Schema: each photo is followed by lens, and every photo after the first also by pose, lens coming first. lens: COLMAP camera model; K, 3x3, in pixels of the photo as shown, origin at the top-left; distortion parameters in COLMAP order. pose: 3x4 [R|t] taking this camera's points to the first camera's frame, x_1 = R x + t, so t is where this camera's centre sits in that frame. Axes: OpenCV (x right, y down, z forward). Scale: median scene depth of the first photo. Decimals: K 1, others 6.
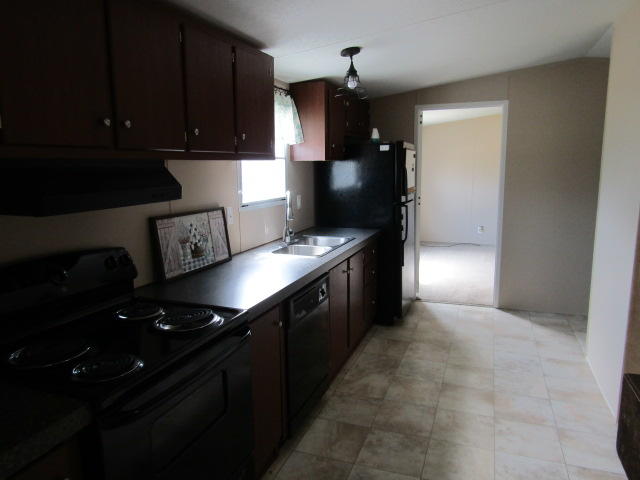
lens RADIAL K [[456.3, 0, 320.9], [0, 456.3, 241.2], [0, 0, 1]] dist [-0.008391, 0.006177]
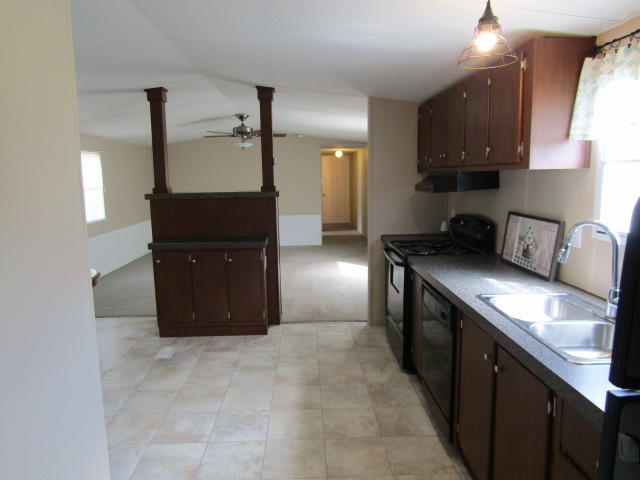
lens RADIAL K [[456.3, 0, 323.0], [0, 456.3, 242.7], [0, 0, 1]] dist [-0.008391, 0.006177]
pose [[-0.924328, 0.080710, -0.372965, 0.574113], [-0.037146, 0.953704, 0.298444, -0.300605], [0.379786, 0.289714, -0.878538, 1.722213]]
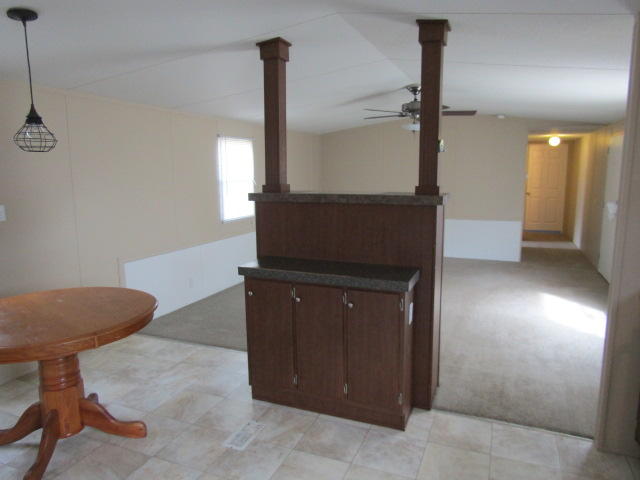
lens RADIAL K [[456.3, 0, 318.6], [0, 456.3, 239.7], [0, 0, 1]] dist [-0.008391, 0.006177]
pose [[-0.999136, 0.008326, 0.040712, 0.321204], [0.020584, 0.950241, 0.310834, -0.200288], [-0.036098, 0.311403, -0.949592, 1.130083]]
